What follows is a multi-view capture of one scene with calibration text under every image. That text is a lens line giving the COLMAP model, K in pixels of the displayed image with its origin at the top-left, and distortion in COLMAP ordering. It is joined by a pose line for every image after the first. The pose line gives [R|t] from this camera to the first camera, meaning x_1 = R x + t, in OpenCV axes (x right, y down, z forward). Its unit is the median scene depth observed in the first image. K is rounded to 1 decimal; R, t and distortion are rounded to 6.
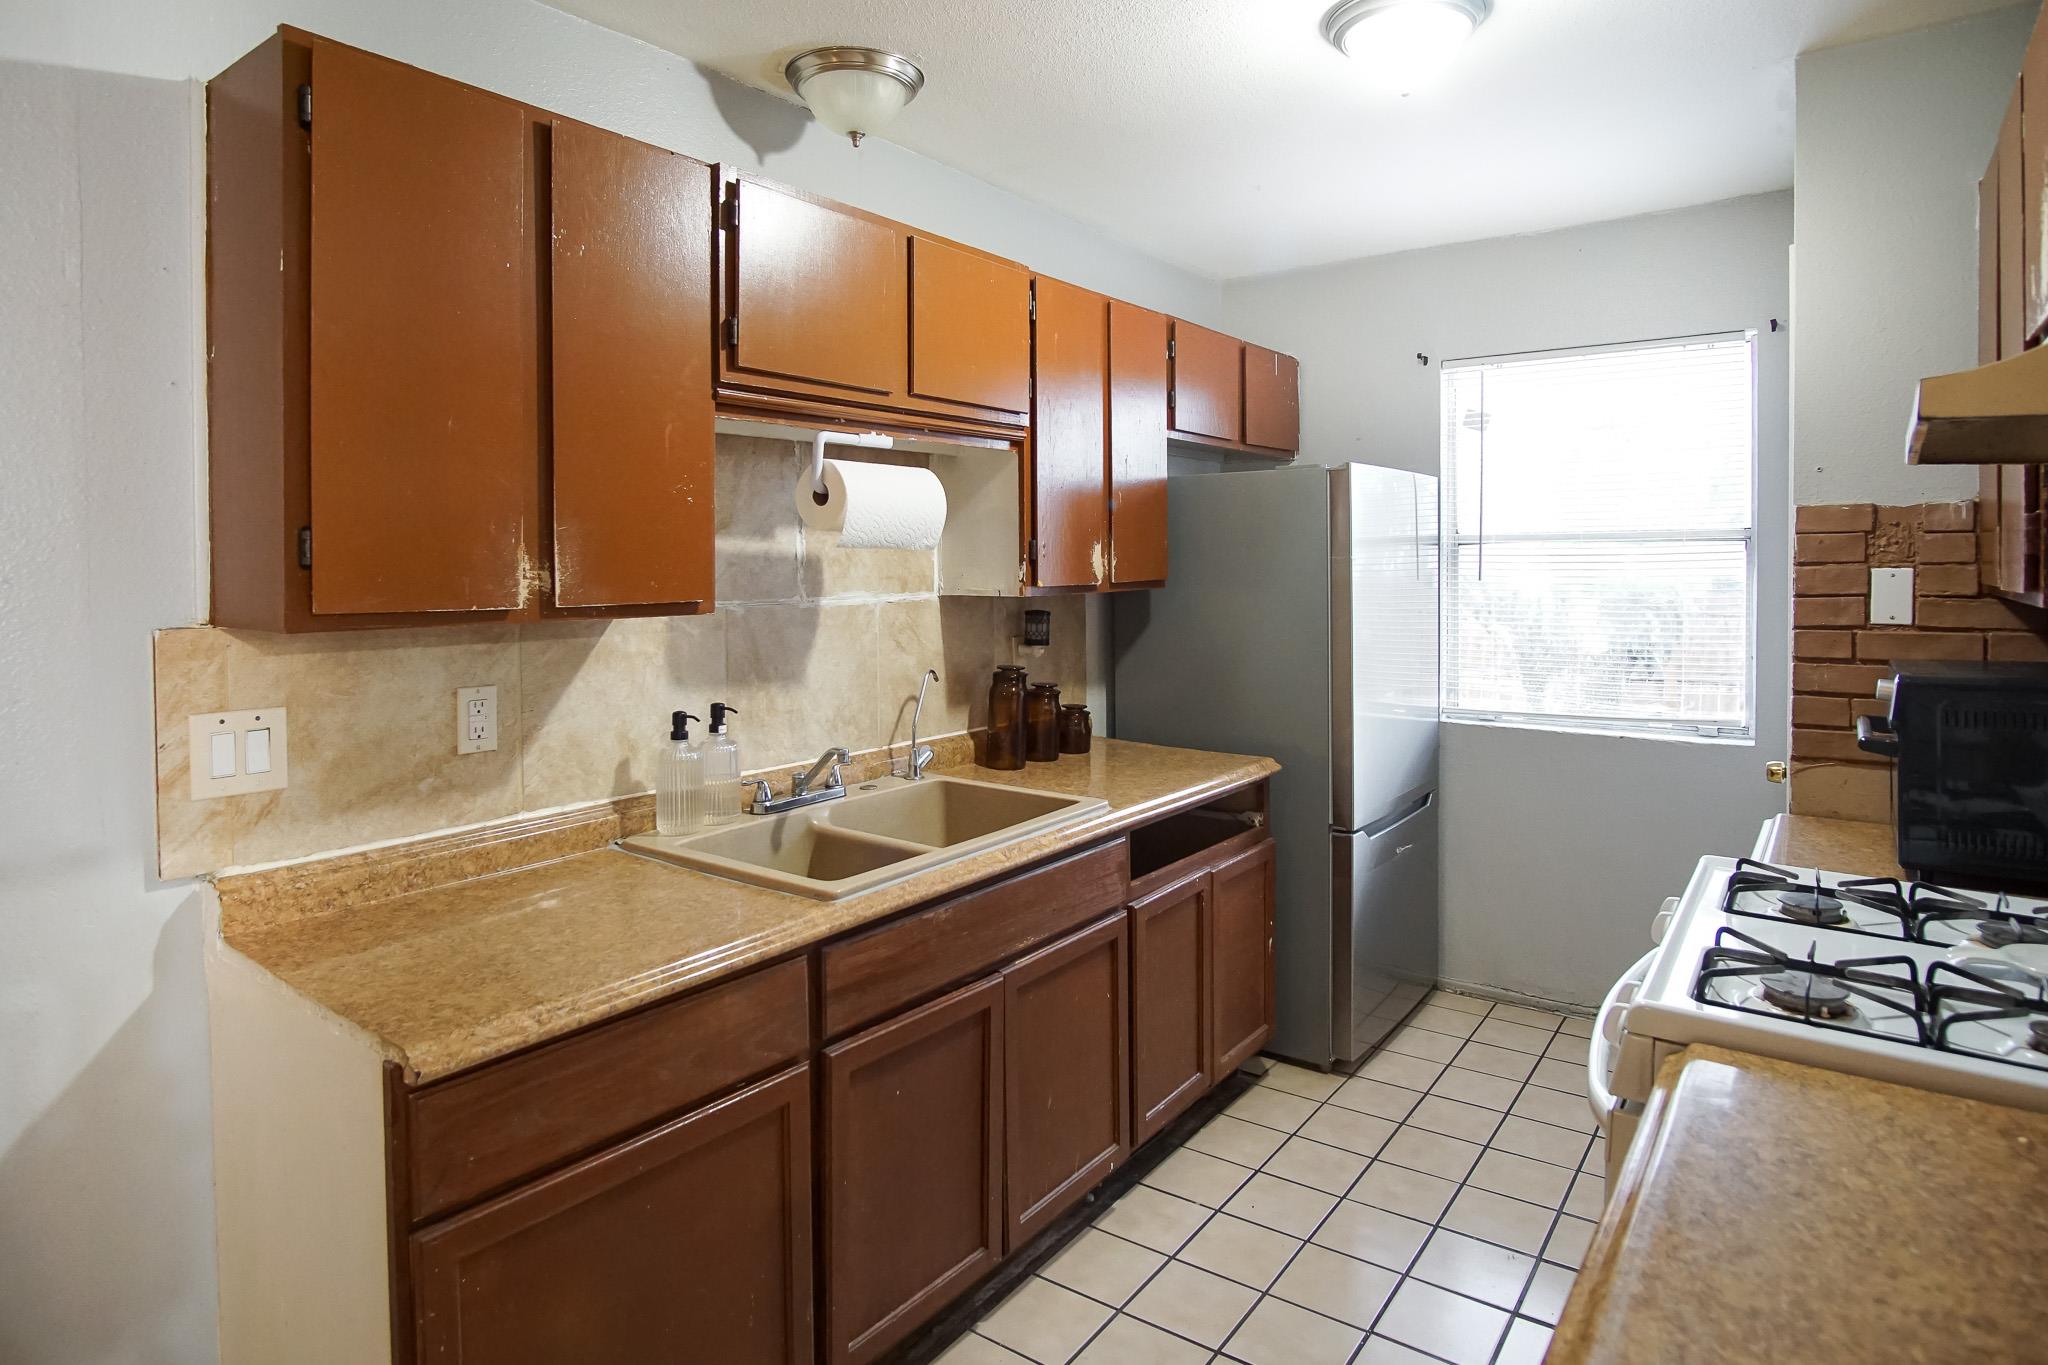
lens RADIAL K [[1155.6, 0, 1028.3], [0, 1155.6, 587.4], [0, 0, 1]] dist [-0.020119, -0.000302]
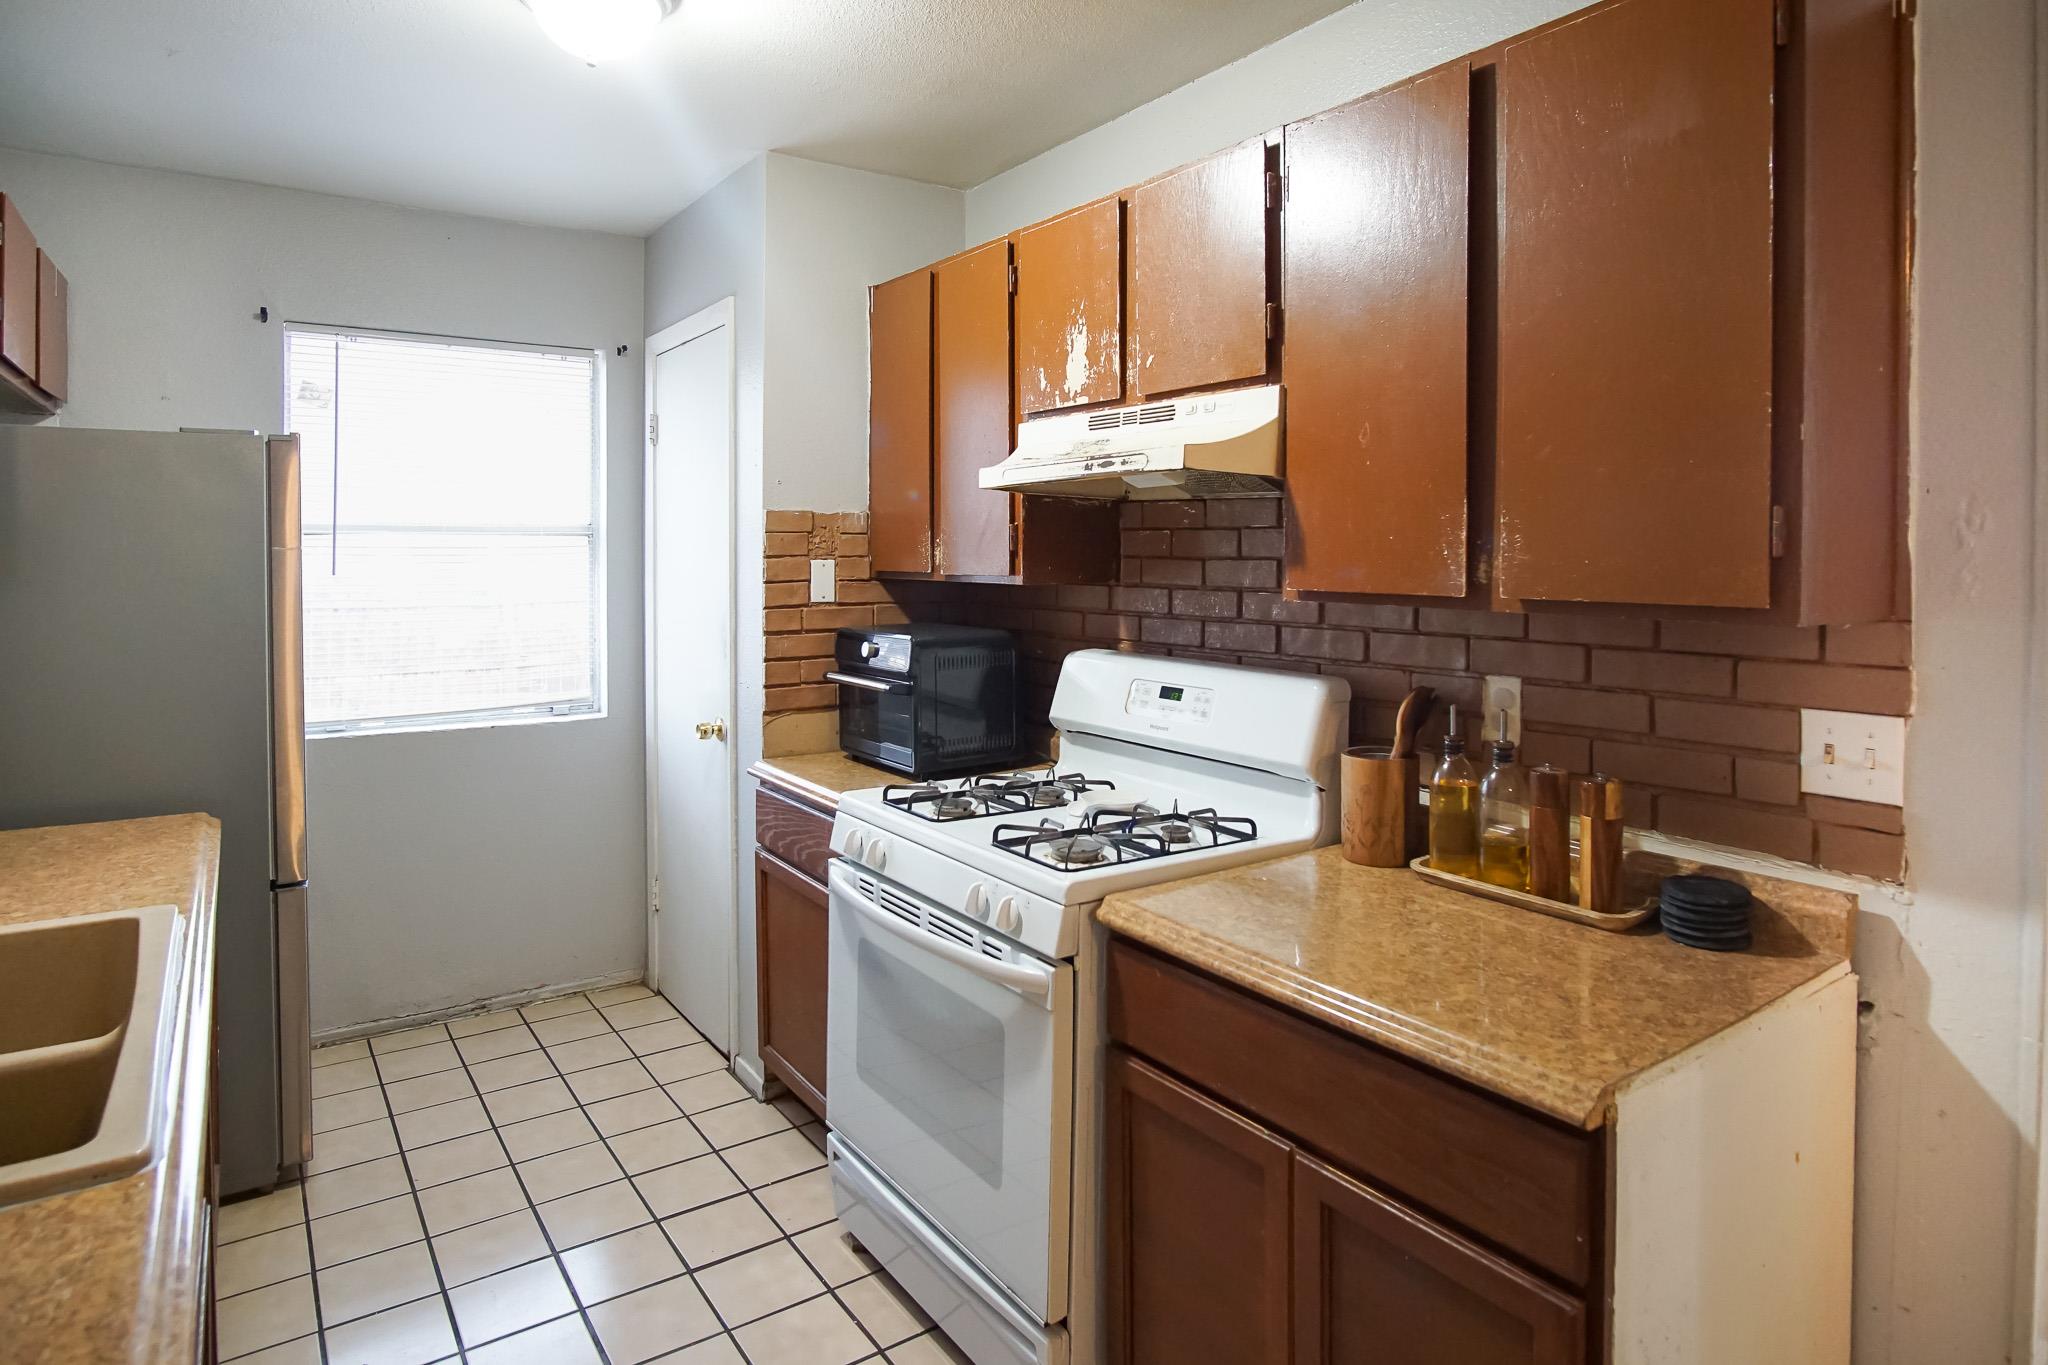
lens RADIAL K [[1155.0, 0, 973.1], [0, 1155.0, 575.7], [0, 0, 1]] dist [-0.002884, -0.000159]
pose [[0.362518, -0.015635, 0.931845, -0.371241], [0.019356, 0.999770, 0.009245, -0.006404], [-0.931776, 0.014686, 0.362738, 0.300375]]
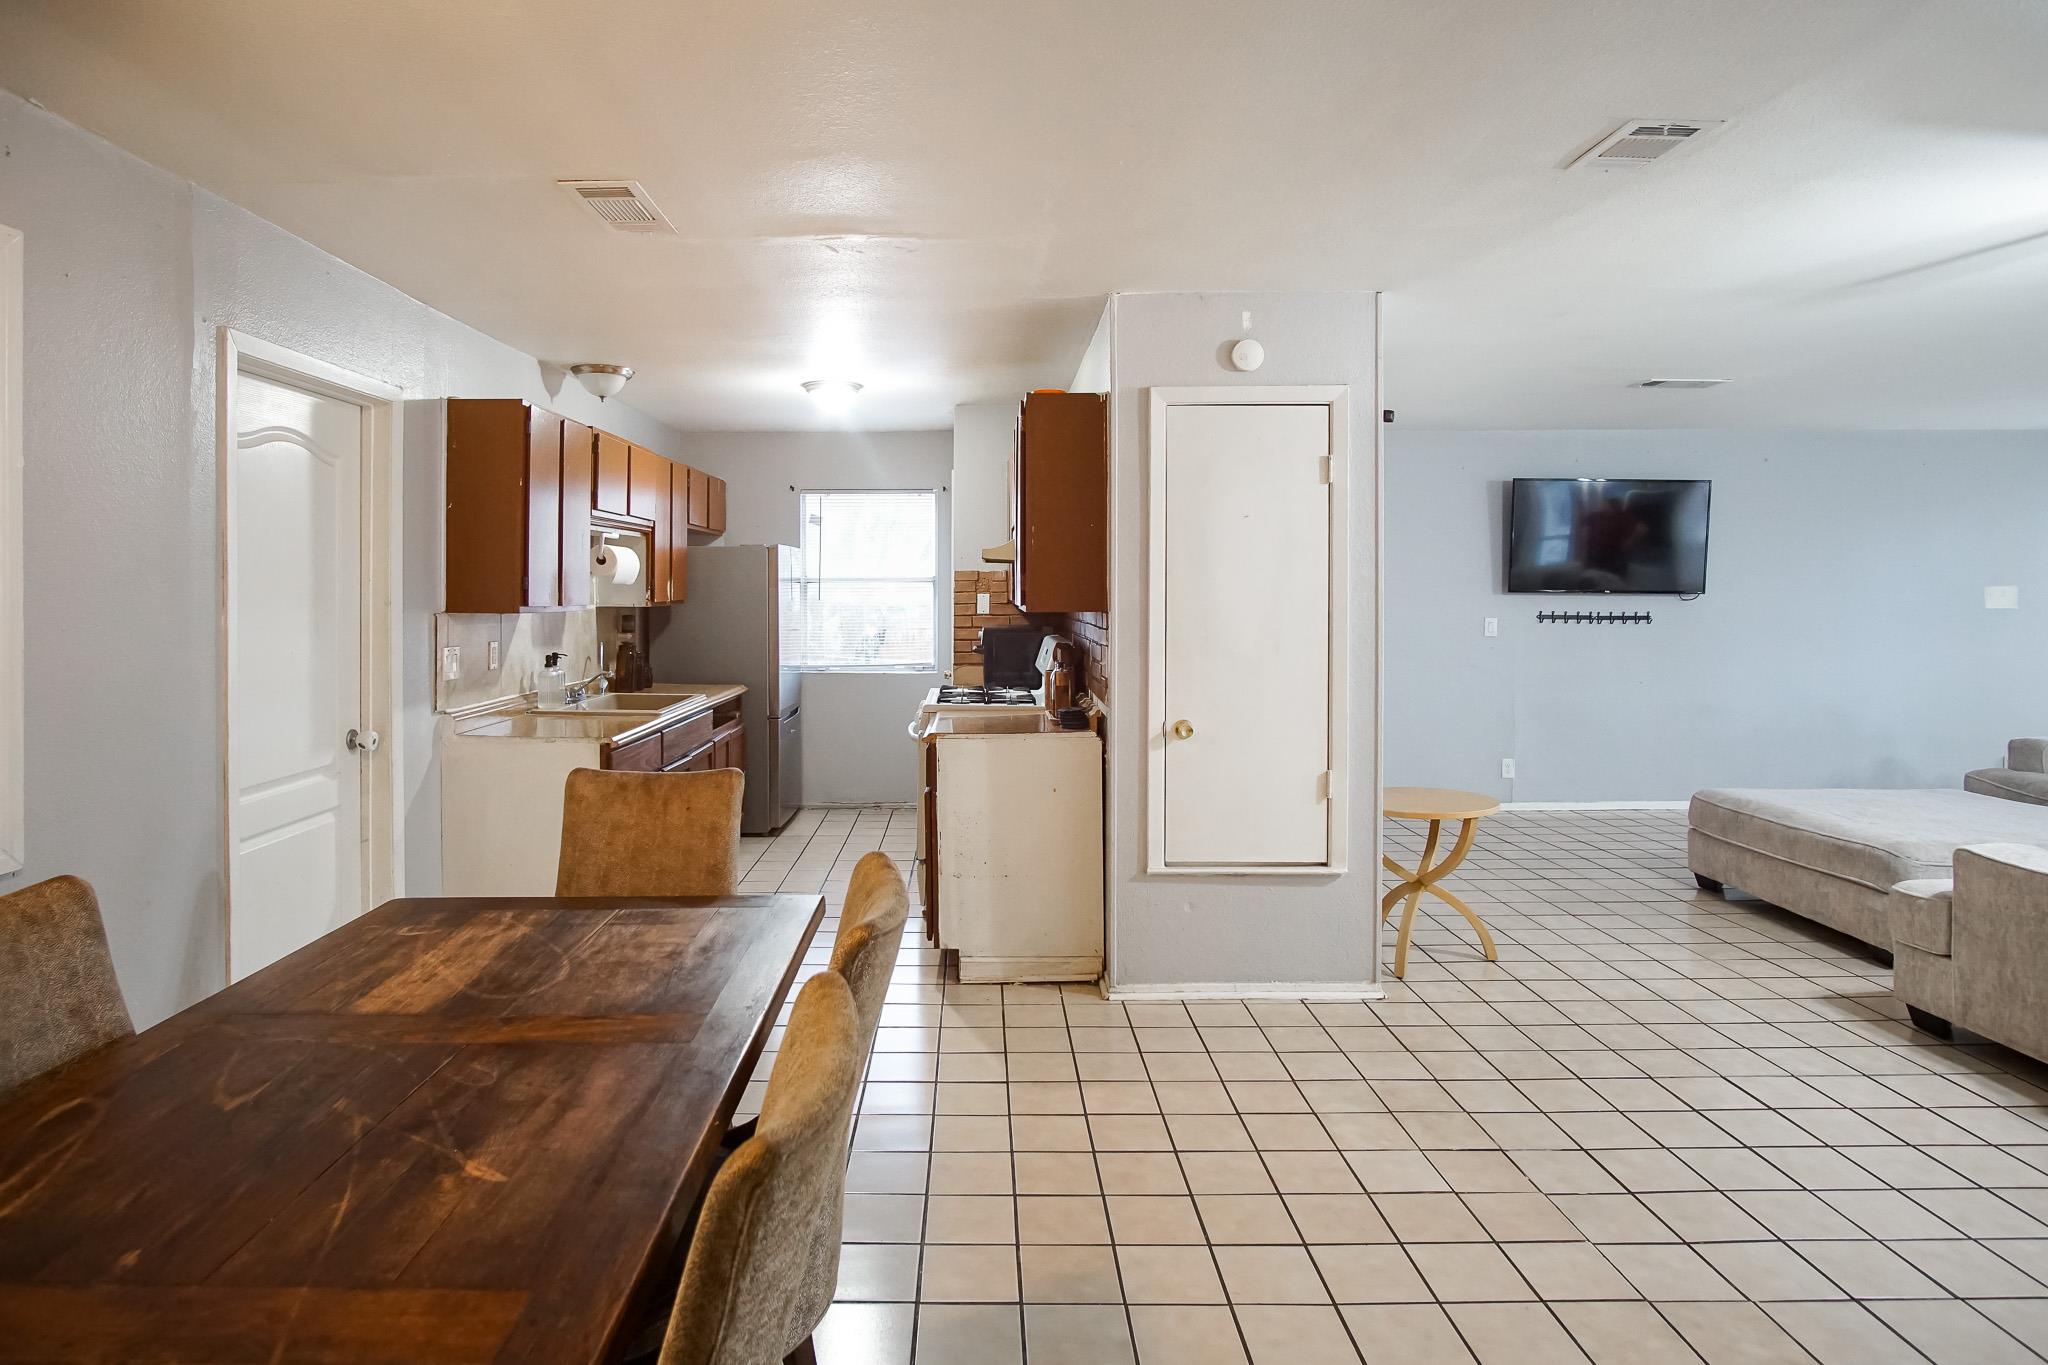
lens RADIAL K [[1107.6, 0, 982.4], [0, 1107.6, 606.1], [0, 0, 1]] dist [-0.020660, 0.000921]
pose [[0.808767, -0.002493, 0.588124, -0.720536], [0.007903, 0.999947, -0.006630, 0.026702], [-0.588076, 0.010010, 0.808744, -1.020947]]
